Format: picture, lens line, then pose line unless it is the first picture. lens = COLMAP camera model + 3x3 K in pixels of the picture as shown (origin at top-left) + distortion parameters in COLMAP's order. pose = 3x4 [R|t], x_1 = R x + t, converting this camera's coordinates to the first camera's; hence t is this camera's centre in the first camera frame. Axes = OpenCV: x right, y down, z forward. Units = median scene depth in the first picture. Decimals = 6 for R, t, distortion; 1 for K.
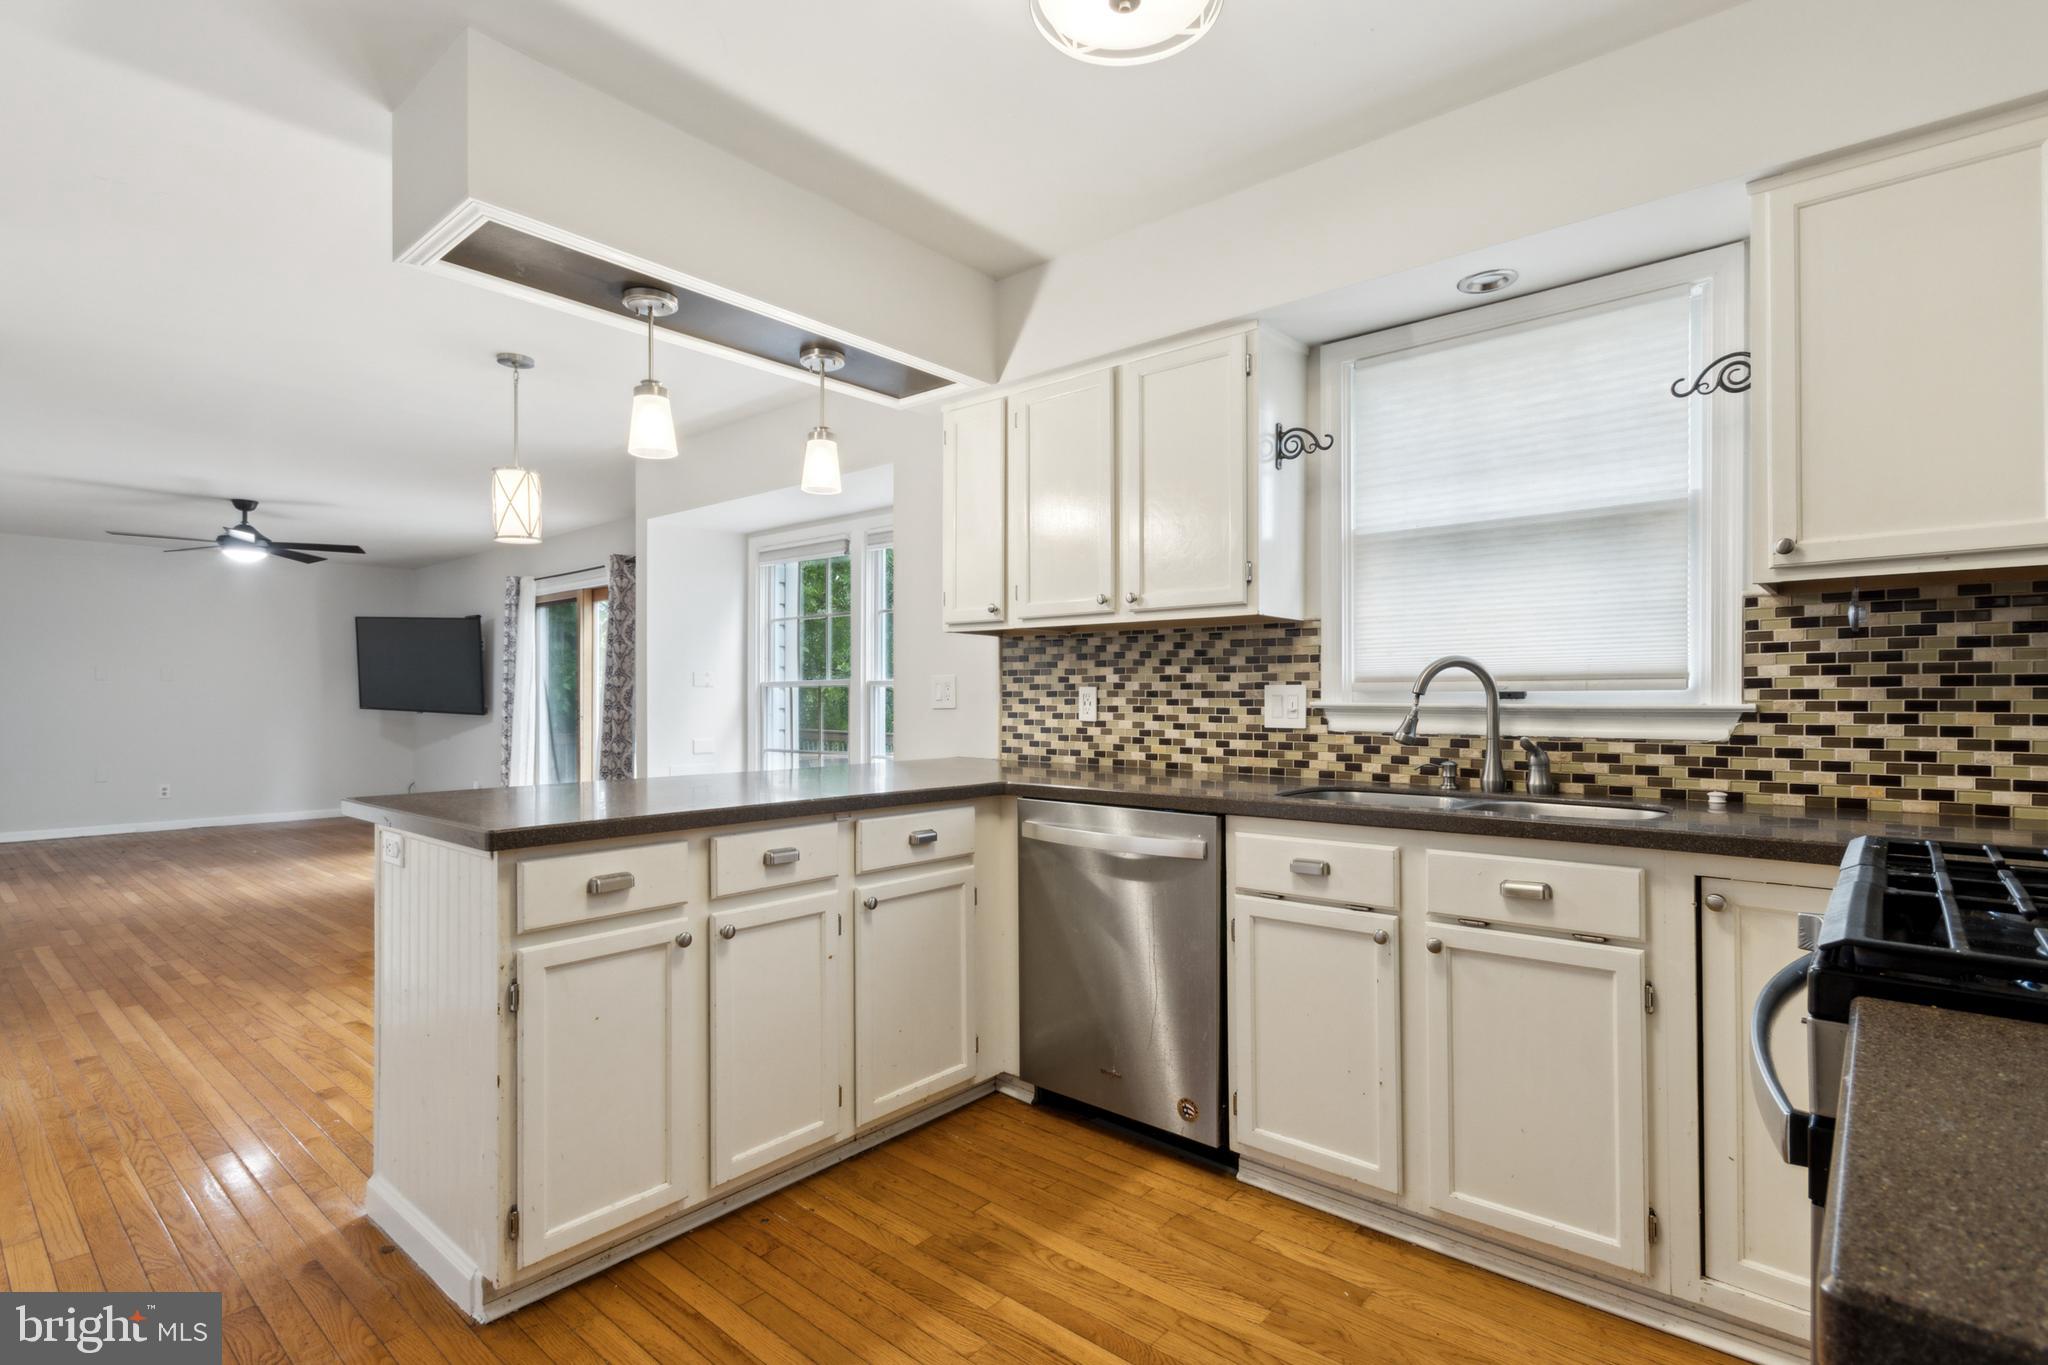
lens RADIAL K [[981.7, 0, 1026.3], [0, 981.7, 690.5], [0, 0, 1]] dist [0.002878, 0.001138]
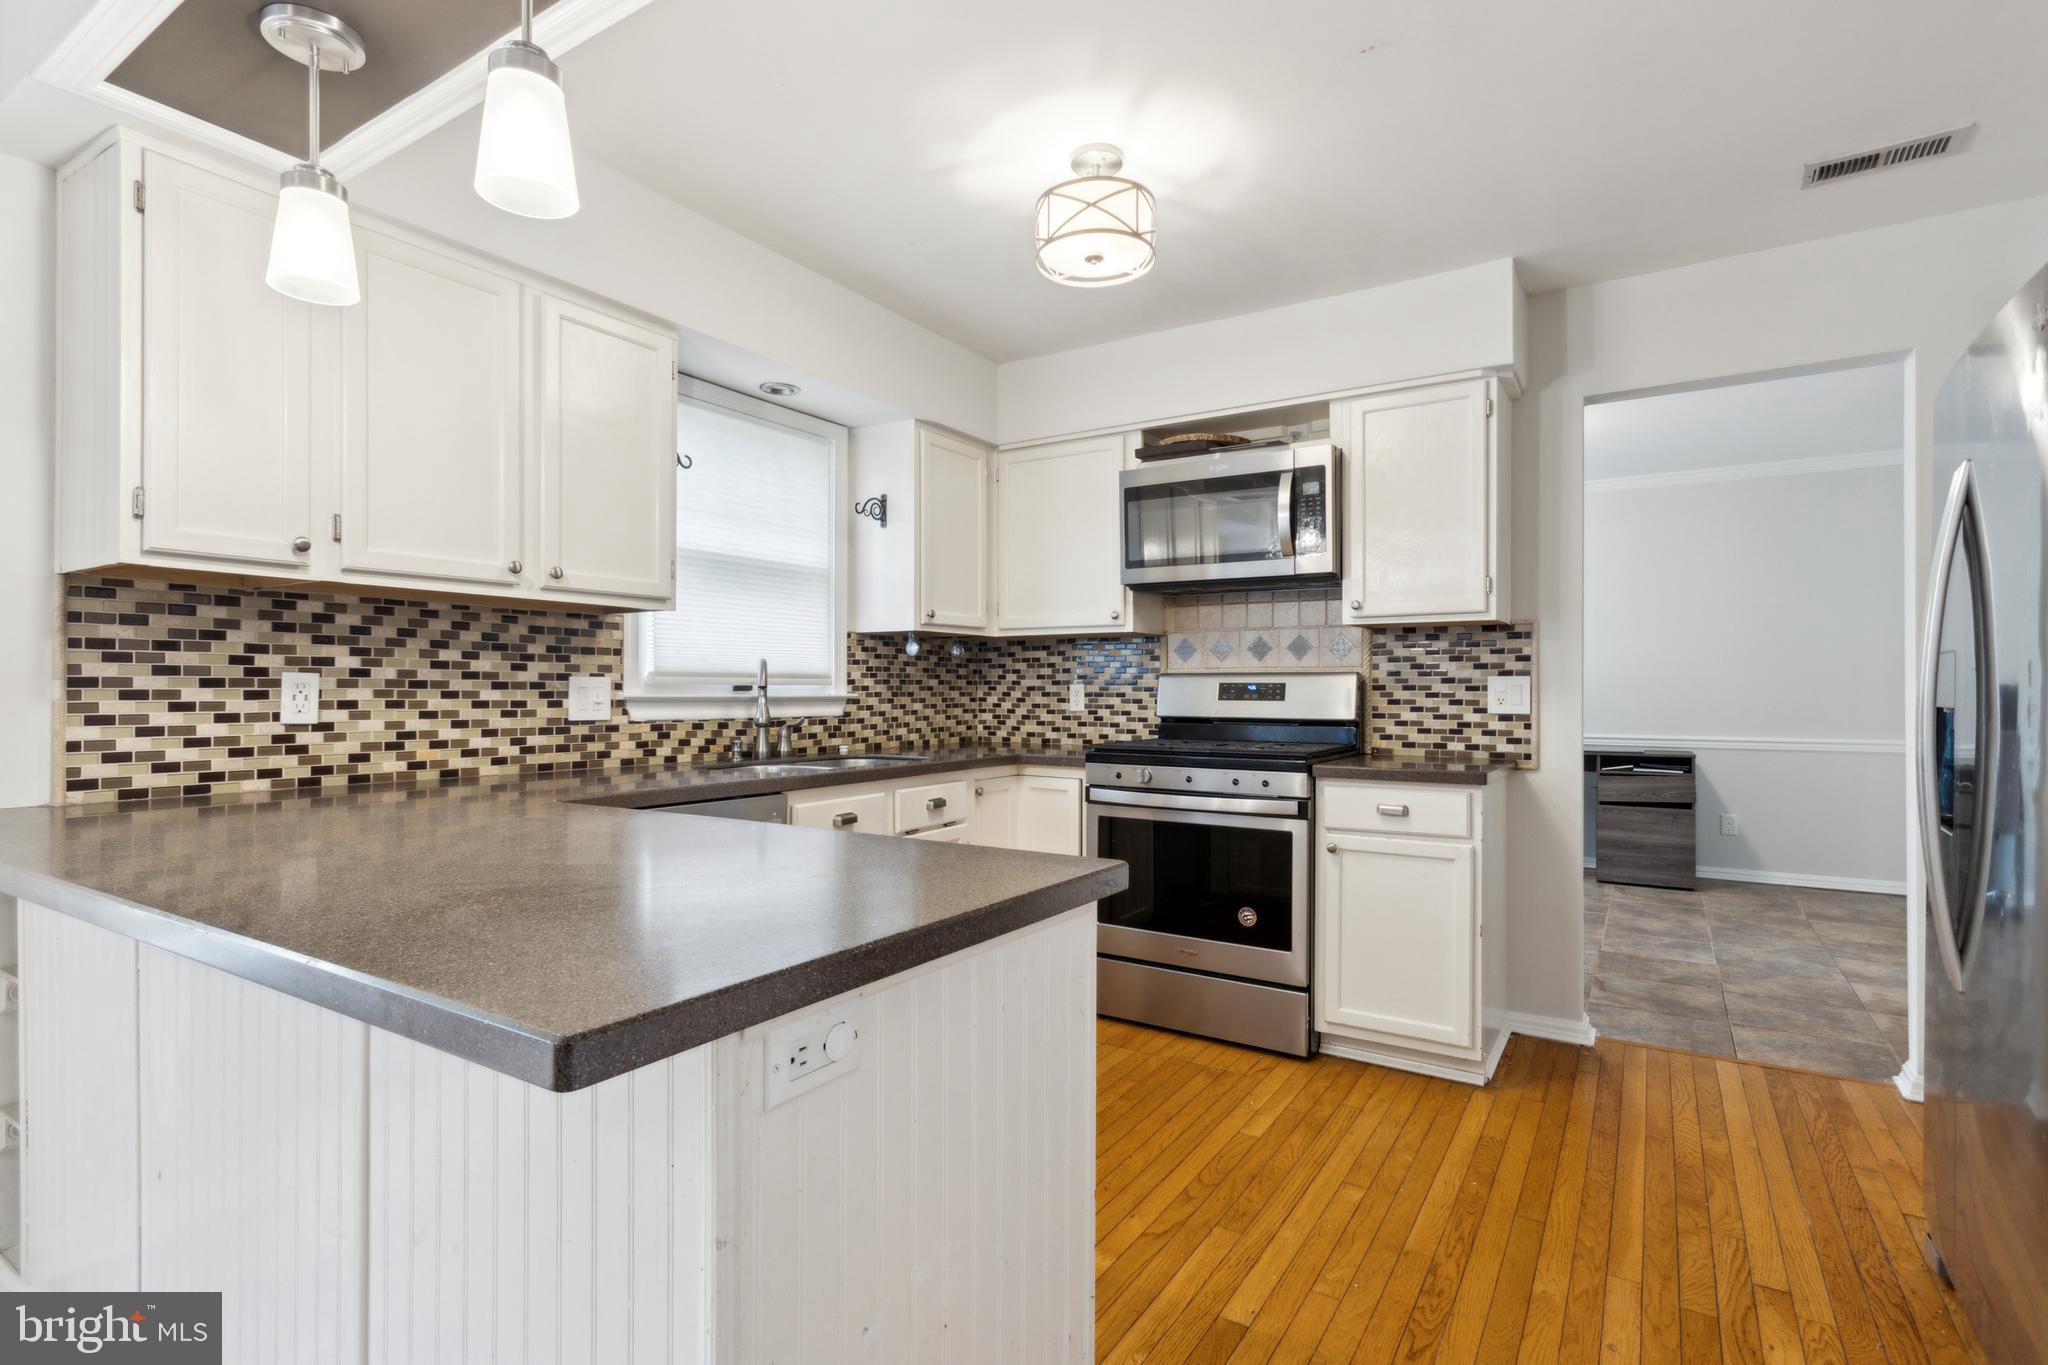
lens RADIAL K [[981.7, 0, 1026.3], [0, 981.7, 690.5], [0, 0, 1]] dist [0.002878, 0.001138]
pose [[-0.135033, -0.000199, 0.990841, -0.733481], [-0.009675, 0.999953, -0.001118, 0.004808], [-0.990794, -0.009737, -0.135028, 0.652943]]
